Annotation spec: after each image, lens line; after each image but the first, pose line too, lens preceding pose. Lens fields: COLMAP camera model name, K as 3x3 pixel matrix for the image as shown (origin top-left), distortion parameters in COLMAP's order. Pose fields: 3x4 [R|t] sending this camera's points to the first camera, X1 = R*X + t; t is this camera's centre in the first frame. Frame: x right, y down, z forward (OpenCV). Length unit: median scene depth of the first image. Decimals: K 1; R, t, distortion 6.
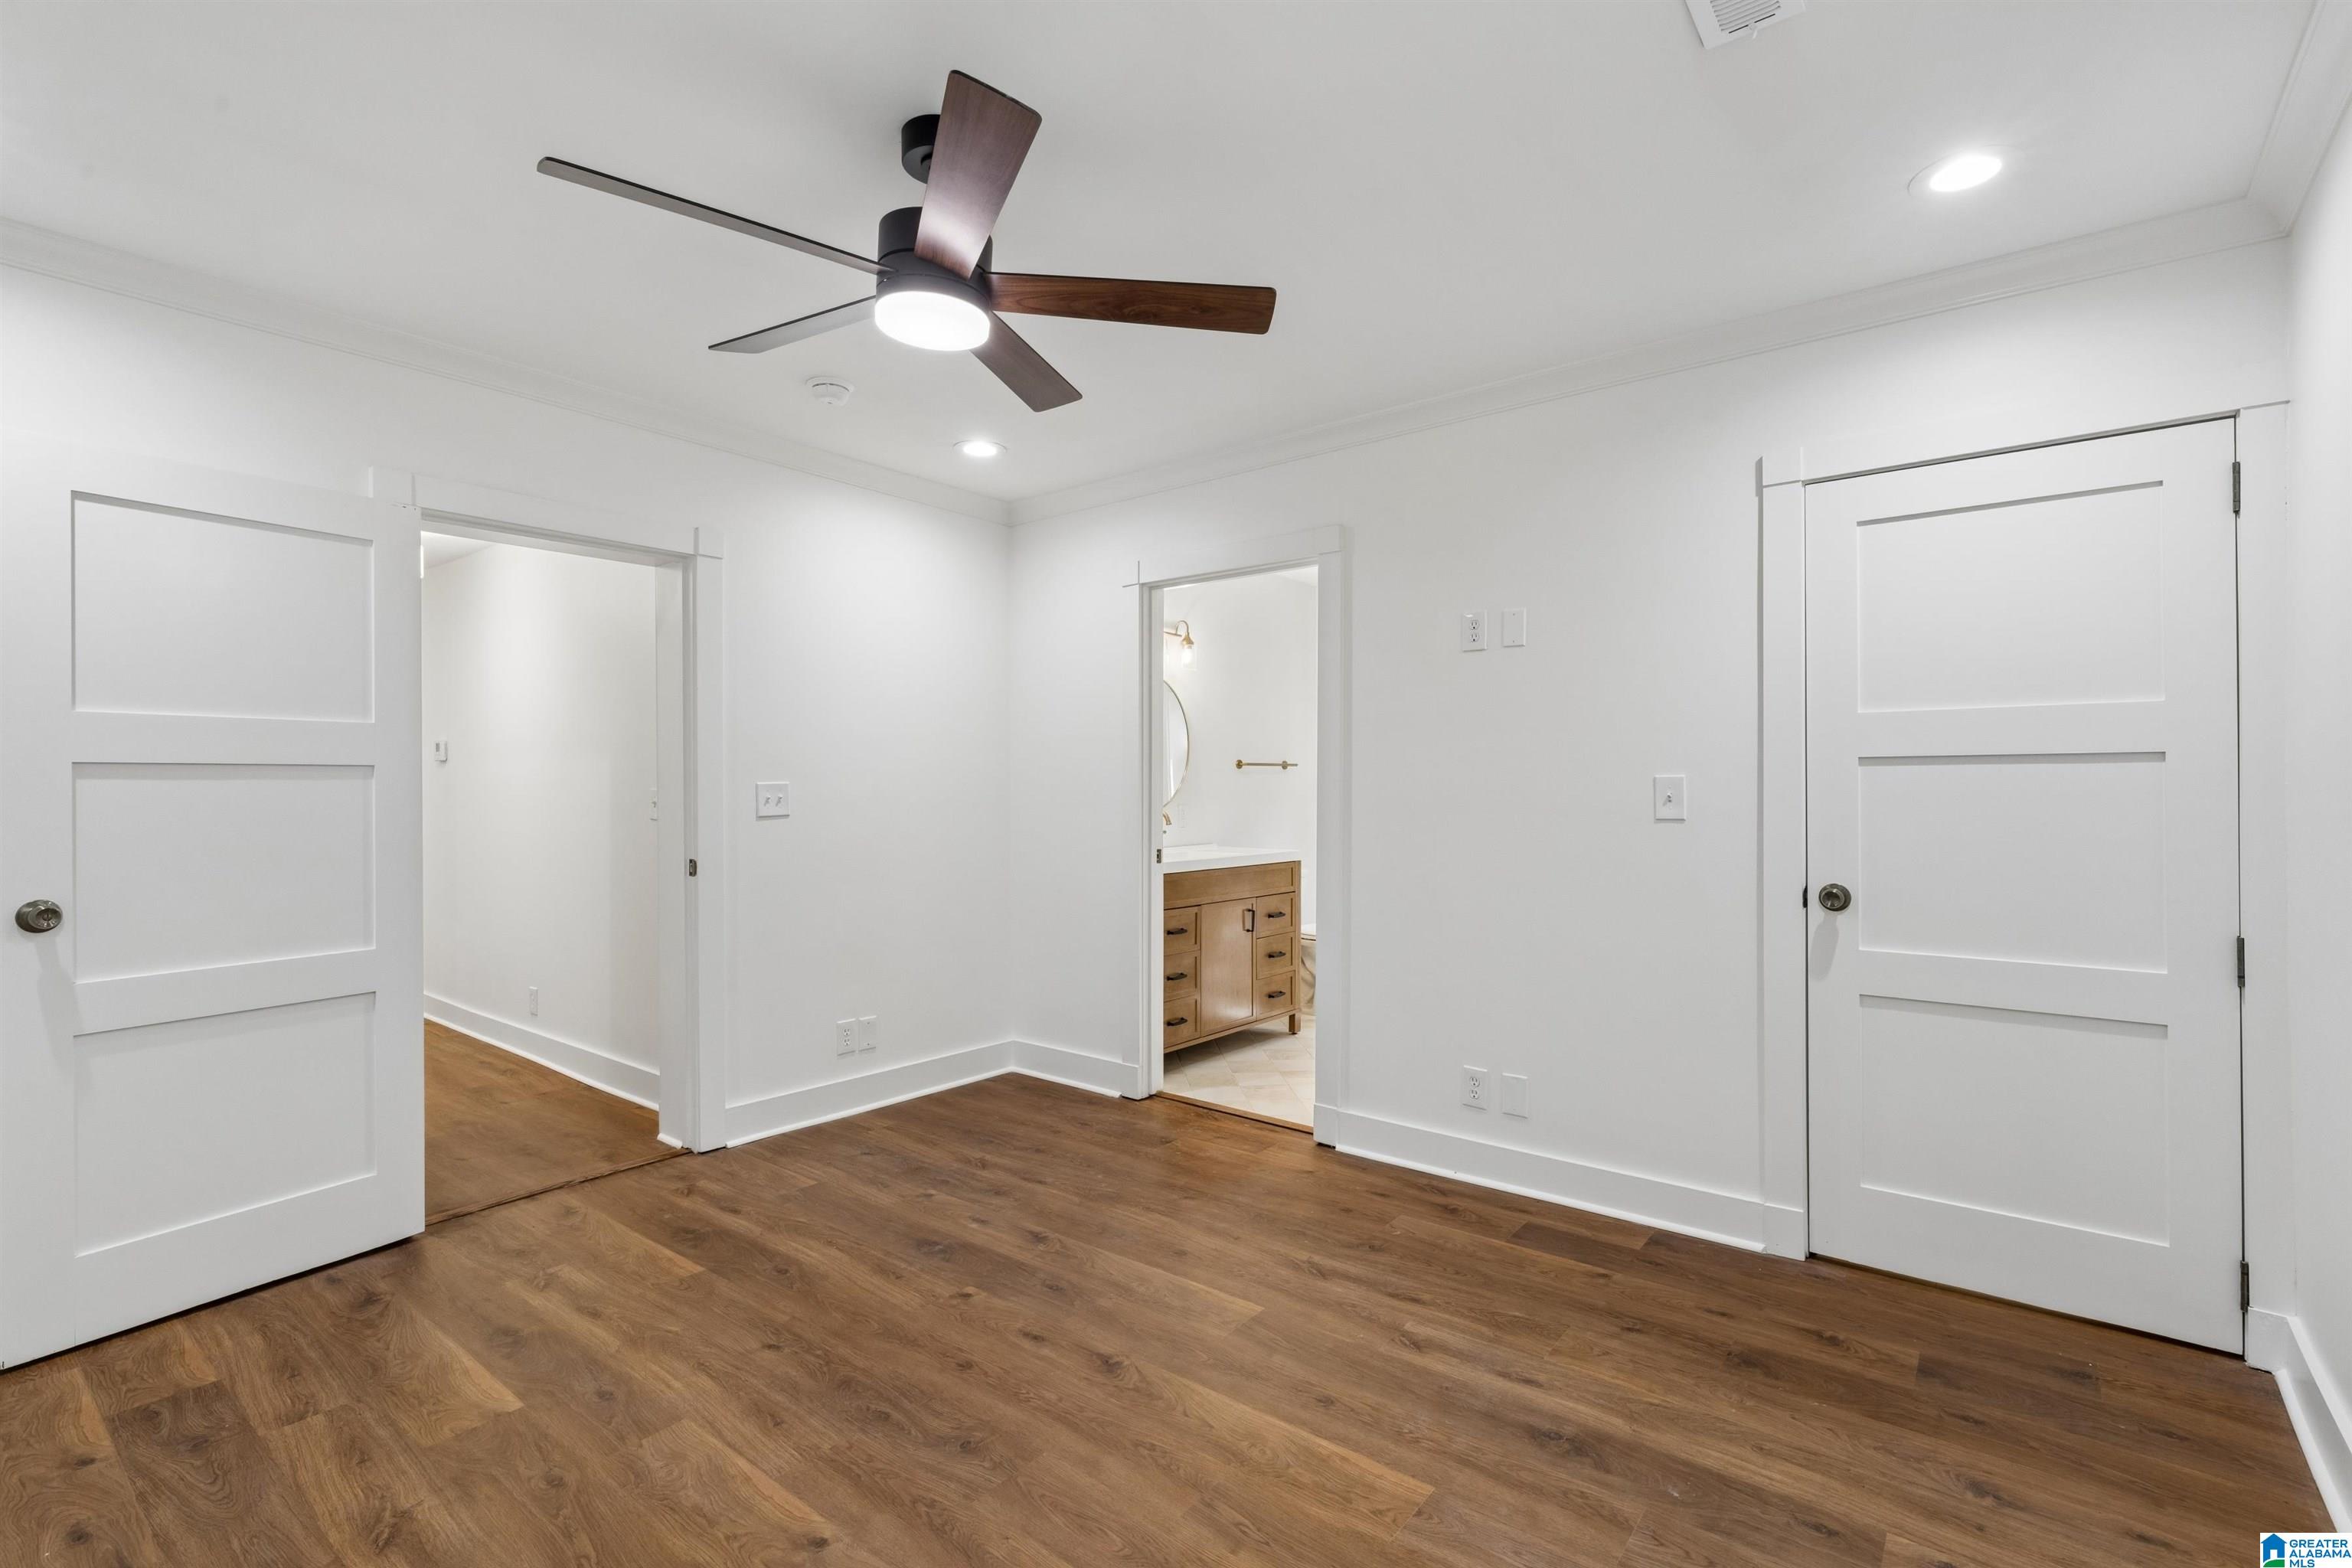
lens RADIAL K [[1055.3, 0, 1165.1], [0, 1055.3, 788.9], [0, 0, 1]] dist [-0.000006, 0.000637]
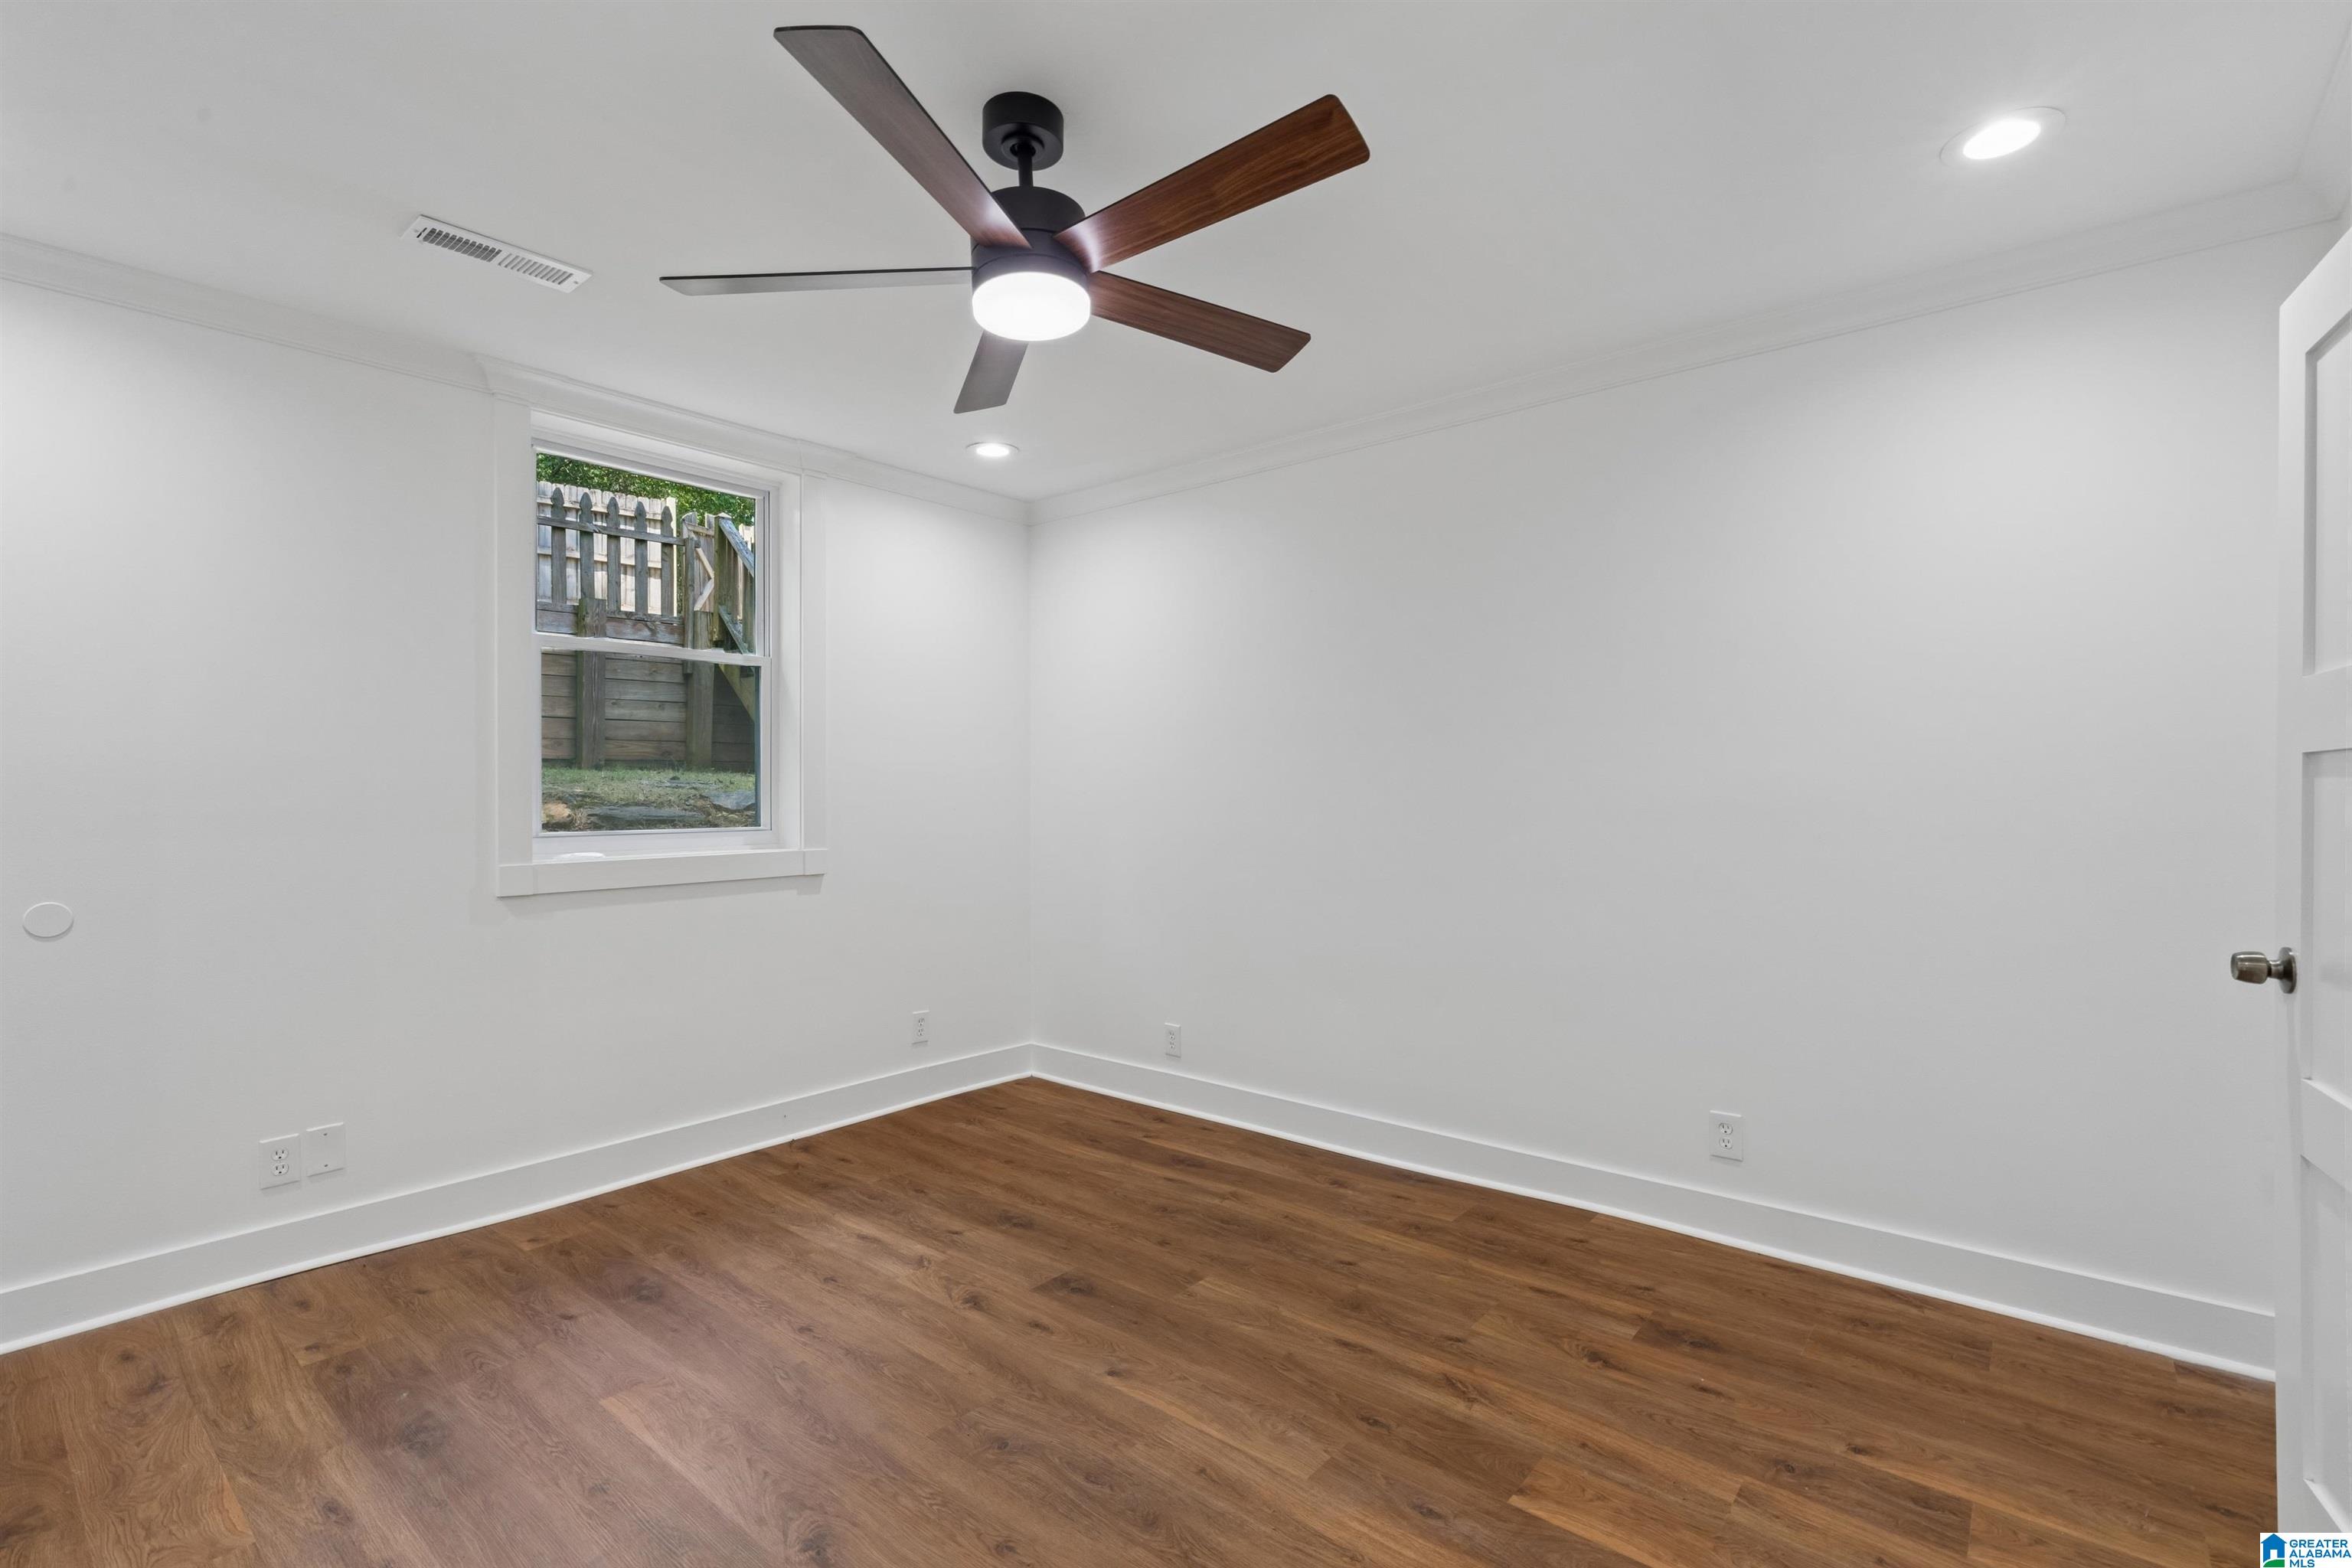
lens RADIAL K [[1055.3, 0, 1165.1], [0, 1055.3, 788.9], [0, 0, 1]] dist [-0.000006, 0.000637]
pose [[-0.999660, 0.005033, 0.025599, -0.371587], [0.004928, 0.999979, -0.004130, -0.001952], [-0.025619, -0.004002, -0.999664, 1.997824]]
